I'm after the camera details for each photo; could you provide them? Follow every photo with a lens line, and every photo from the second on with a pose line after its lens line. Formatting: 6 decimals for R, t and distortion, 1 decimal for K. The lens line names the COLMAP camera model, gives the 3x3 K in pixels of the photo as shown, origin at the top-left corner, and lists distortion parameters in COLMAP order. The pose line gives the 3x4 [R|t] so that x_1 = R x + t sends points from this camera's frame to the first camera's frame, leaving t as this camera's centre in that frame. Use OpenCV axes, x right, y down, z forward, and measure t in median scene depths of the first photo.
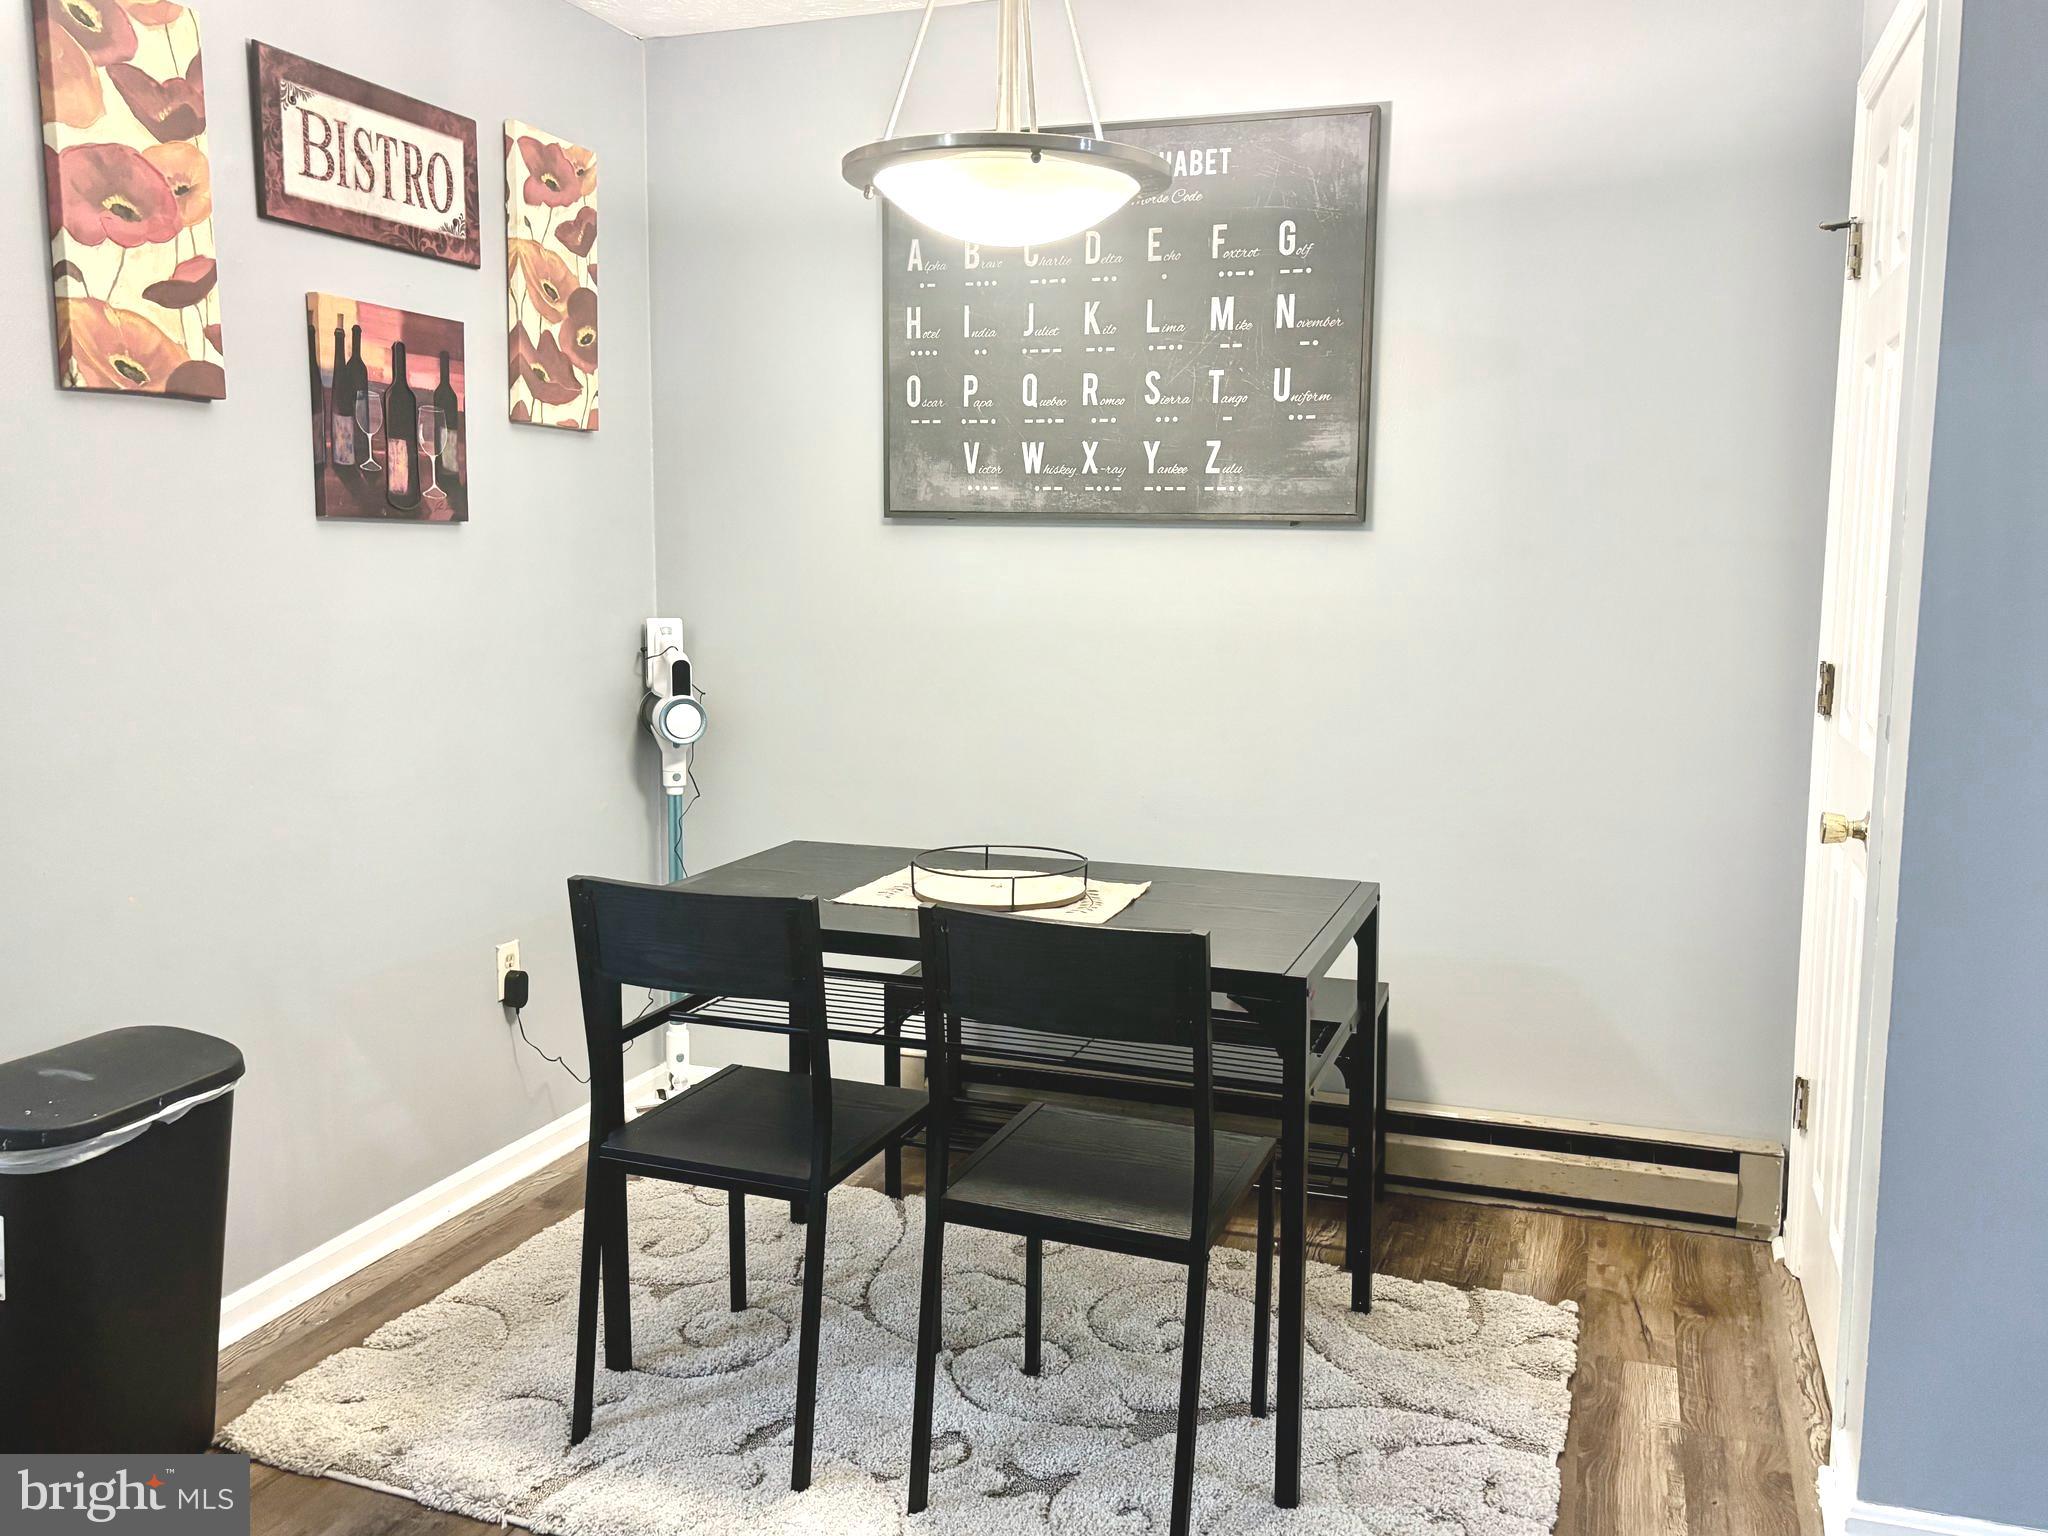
lens RADIAL K [[1688.2, 0, 1022.5], [0, 1688.2, 748.3], [0, 0, 1]] dist [0.034961, -0.010059]
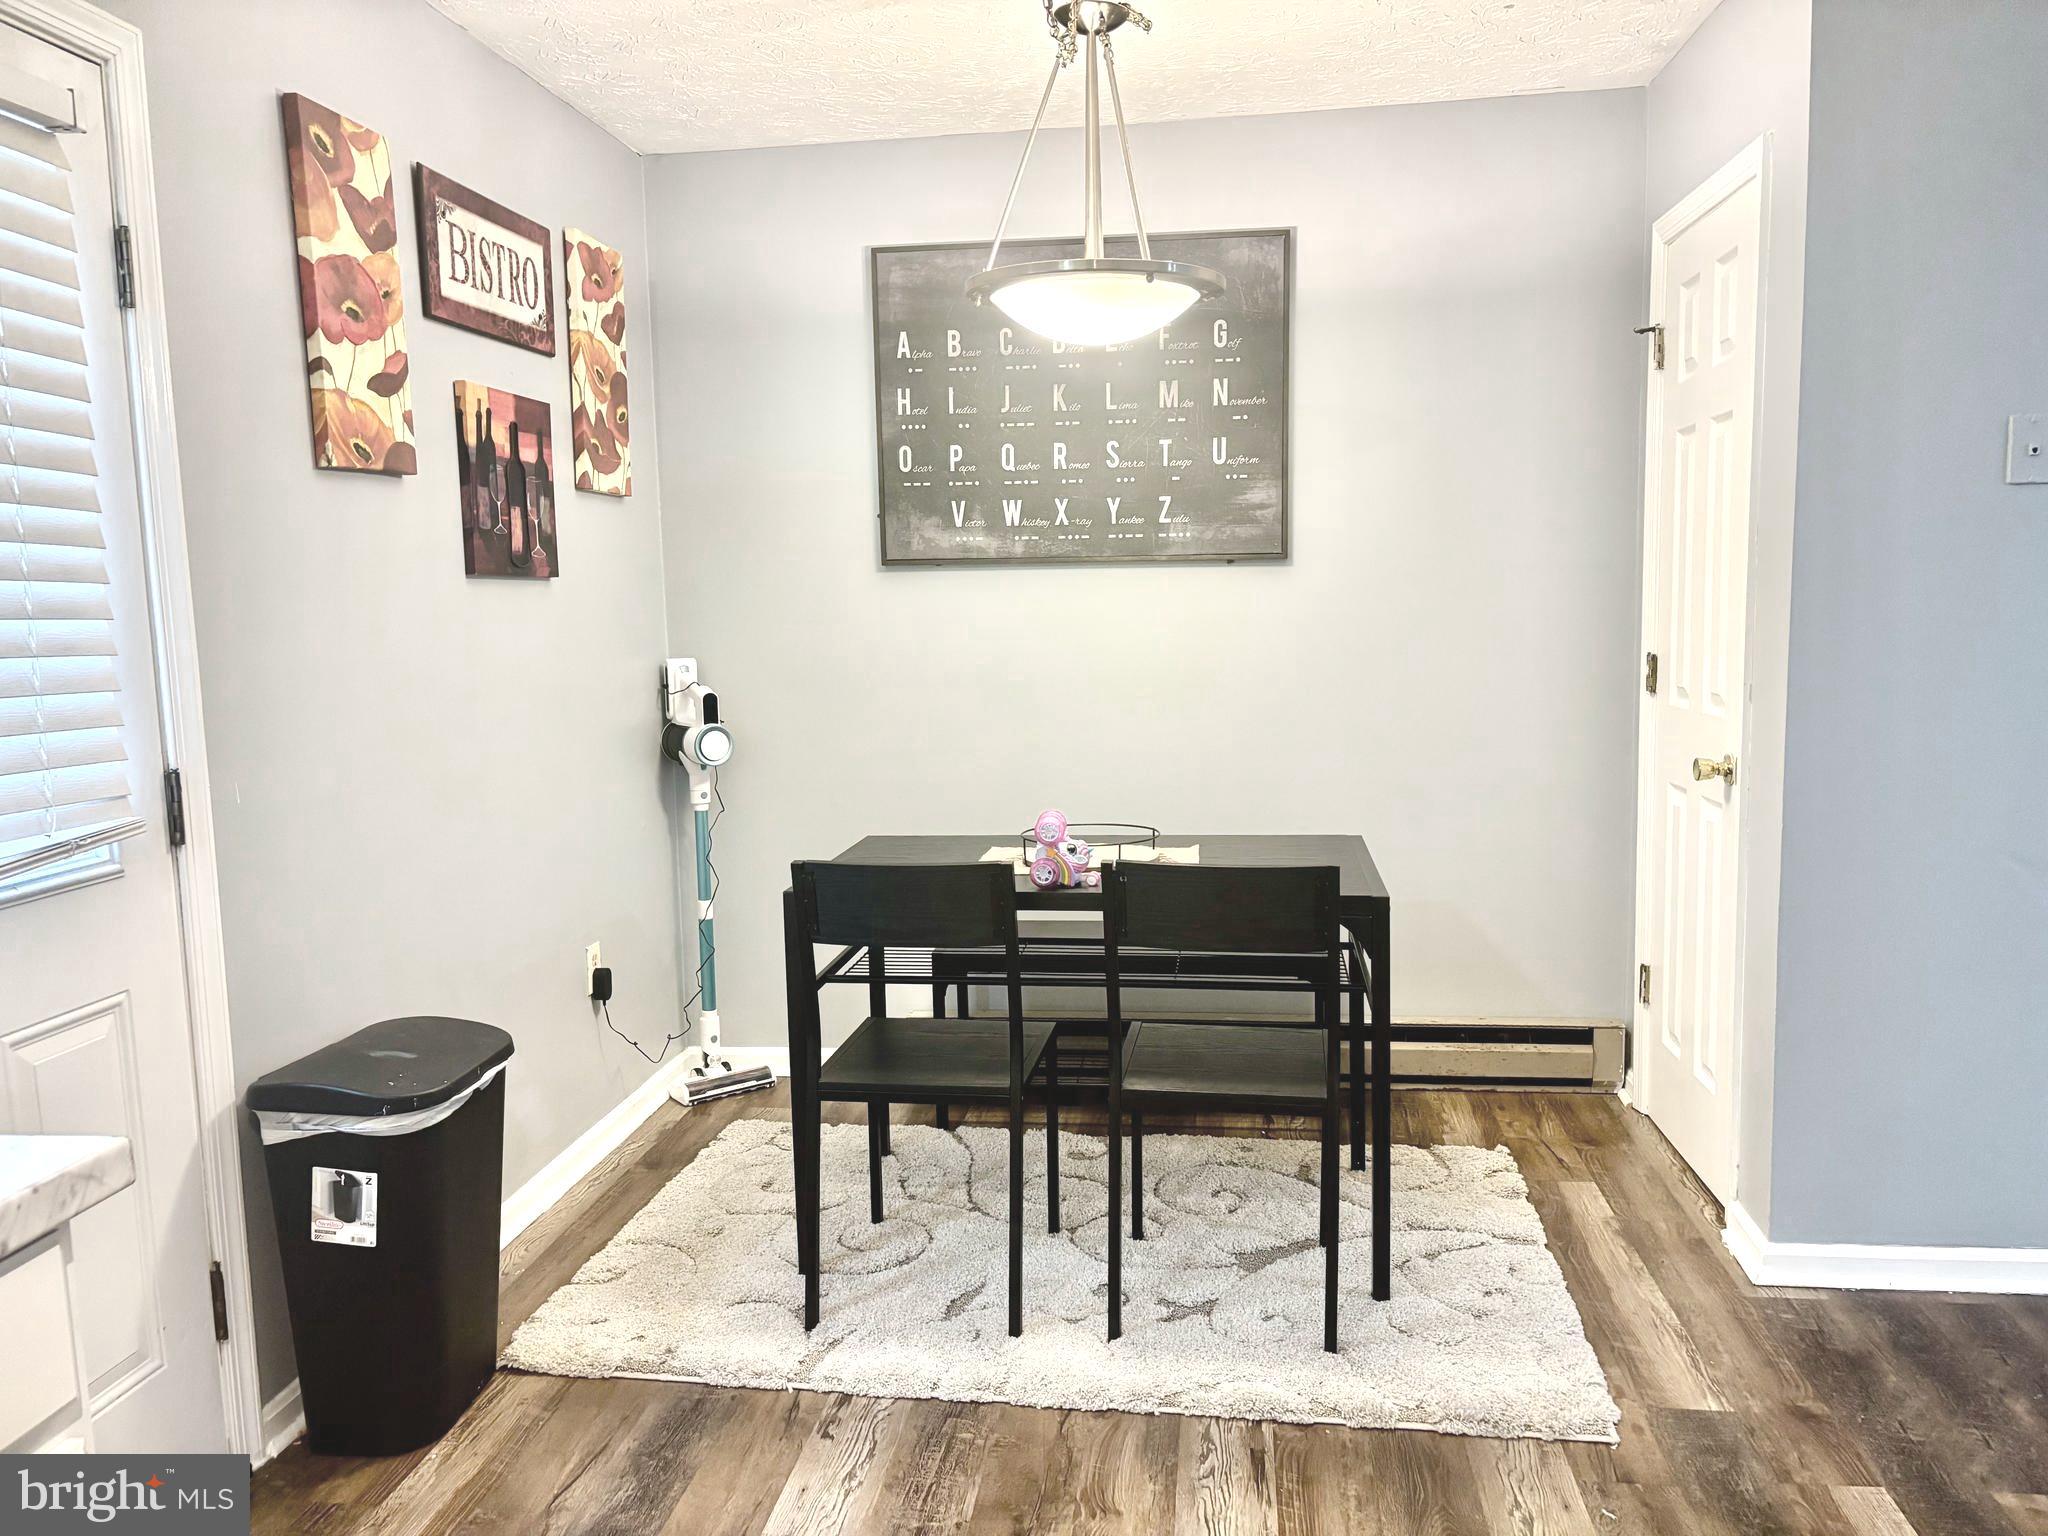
lens RADIAL K [[1555.1, 0, 1017.7], [0, 1555.1, 774.3], [0, 0, 1]] dist [0.047412, -0.051685]
pose [[0.977417, -0.052664, 0.204650, -0.252221], [0.053396, 0.998572, 0.001951, 0.014369], [-0.204461, 0.009020, 0.978833, -0.099540]]
